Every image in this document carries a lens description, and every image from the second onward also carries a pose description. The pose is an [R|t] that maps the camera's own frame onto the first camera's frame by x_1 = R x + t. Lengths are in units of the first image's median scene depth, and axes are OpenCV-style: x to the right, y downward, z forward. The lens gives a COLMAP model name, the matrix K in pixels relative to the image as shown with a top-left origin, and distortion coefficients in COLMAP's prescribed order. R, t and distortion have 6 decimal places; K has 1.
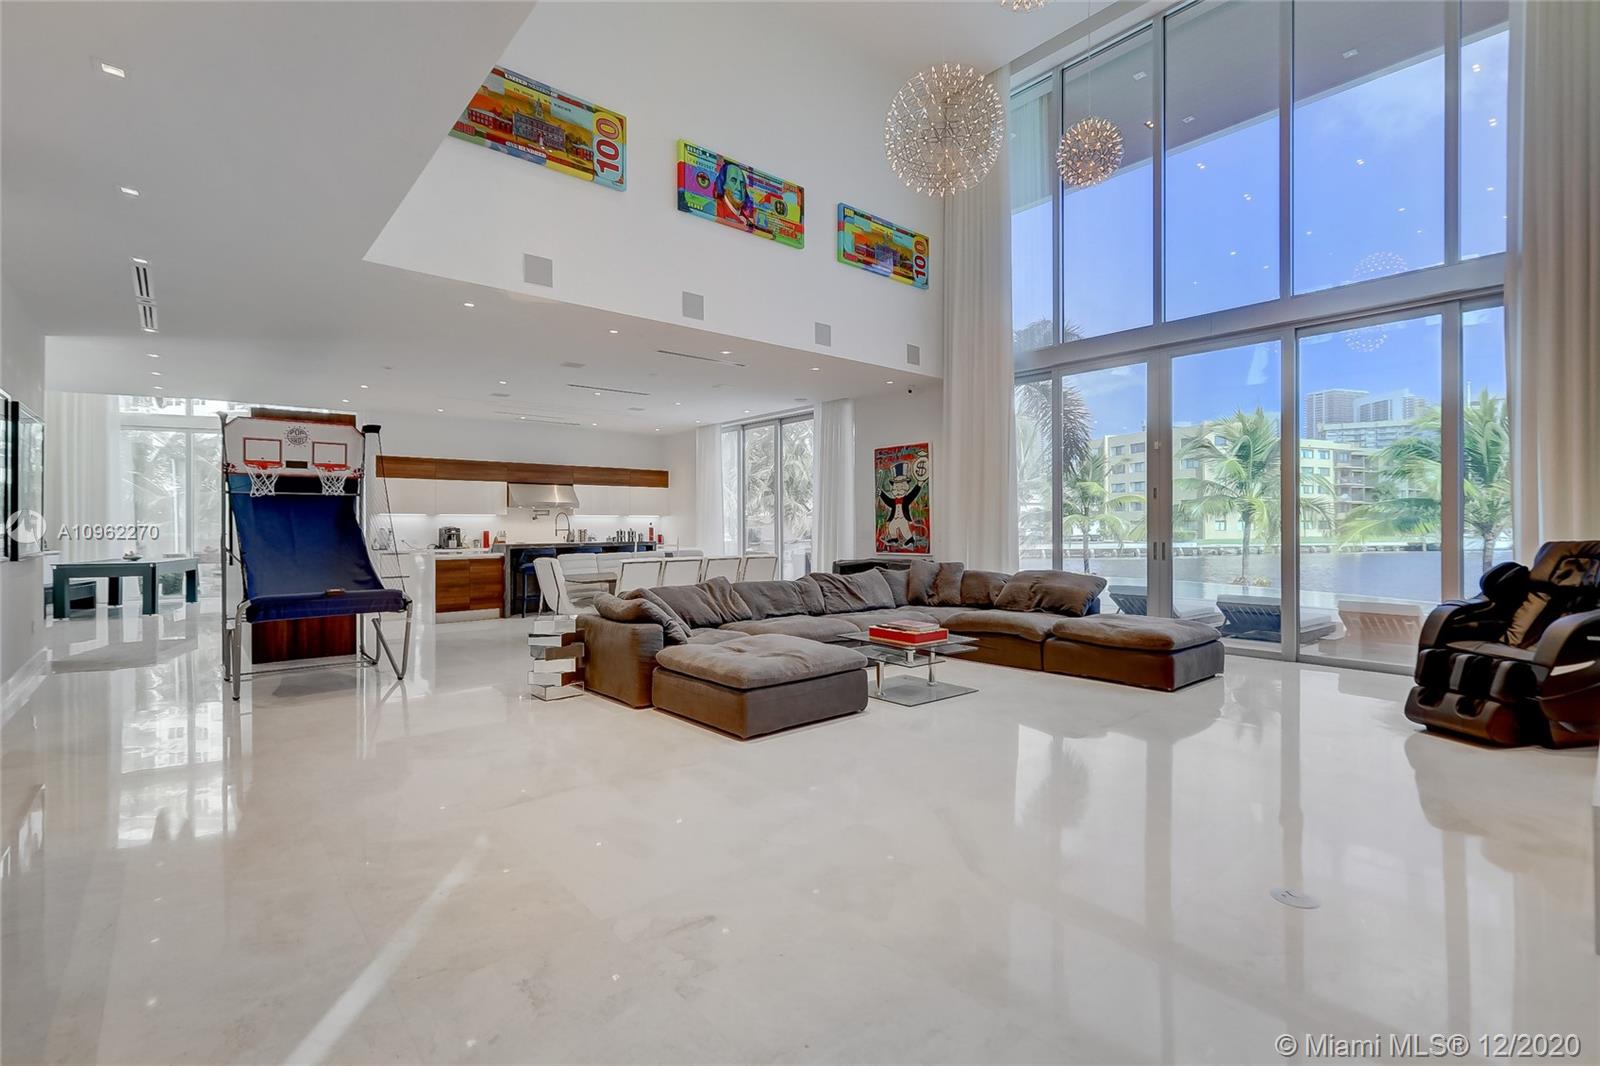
lens RADIAL K [[731.6, 0, 792.3], [0, 731.6, 526.0], [0, 0, 1]] dist [0.000903, 0.002937]
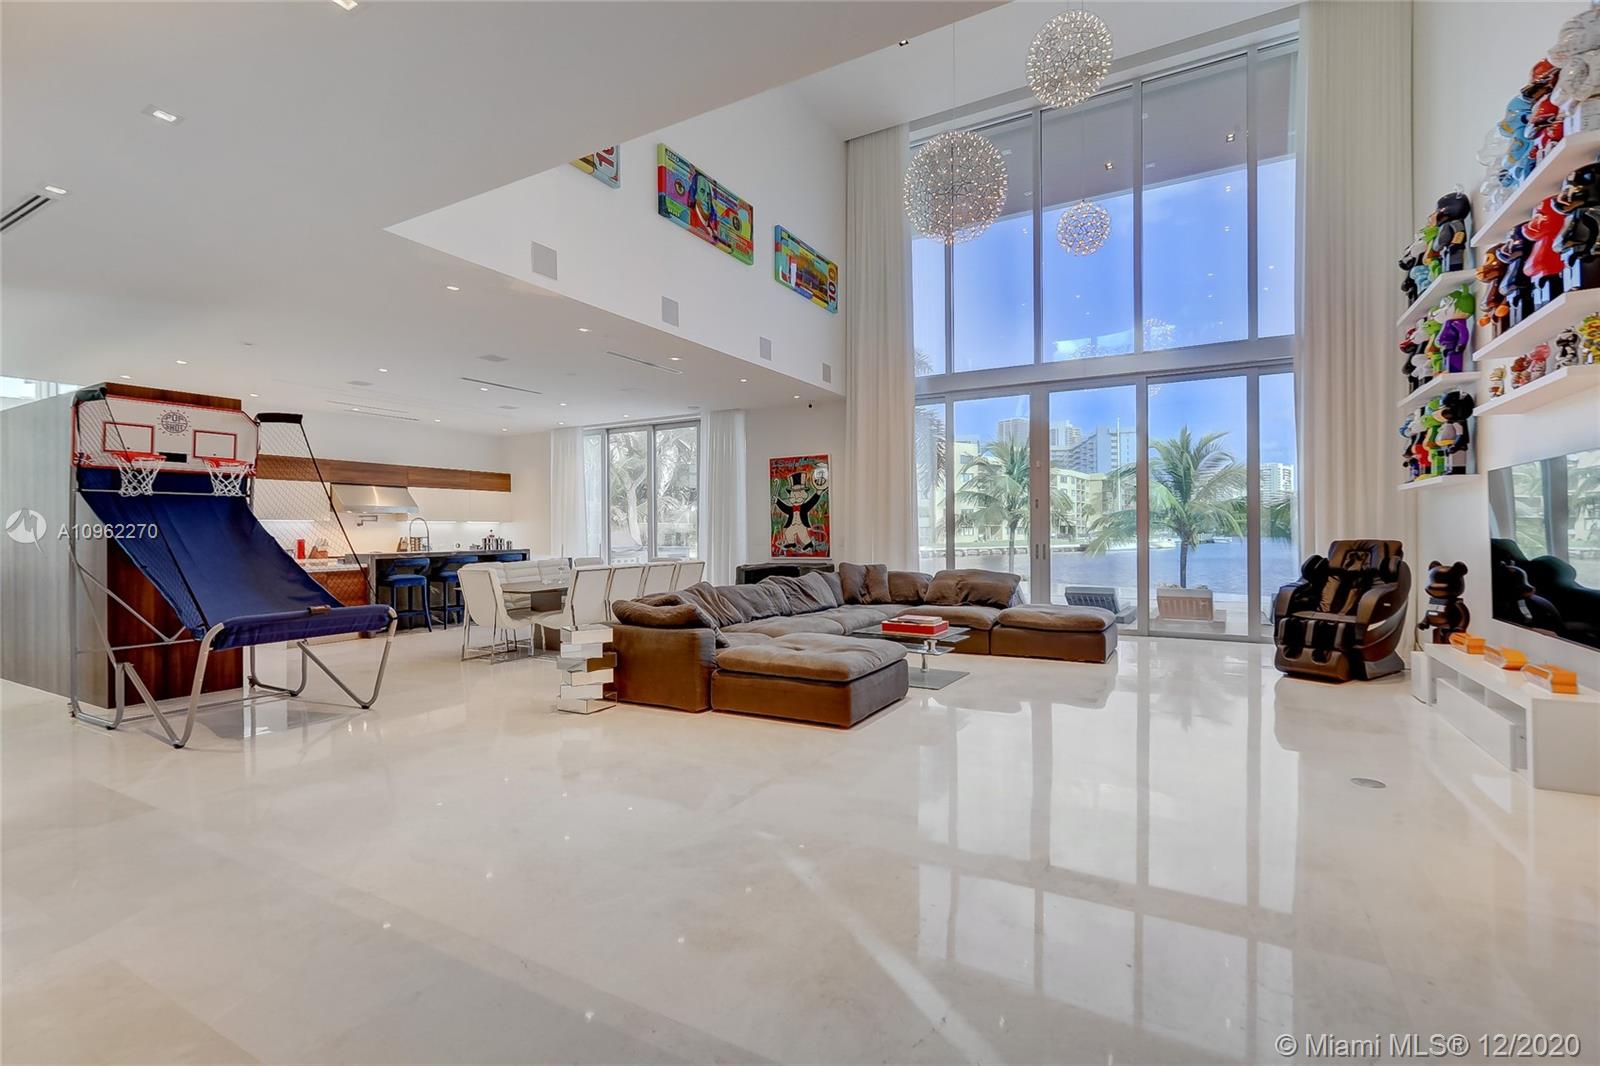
lens RADIAL K [[731.6, 0, 799.2], [0, 731.6, 524.0], [0, 0, 1]] dist [0.000903, 0.002937]
pose [[0.940082, 0.000986, 0.340947, -0.230068], [0.003680, 0.999908, -0.013037, 0.002370], [-0.340928, 0.013511, 0.939992, 0.004090]]
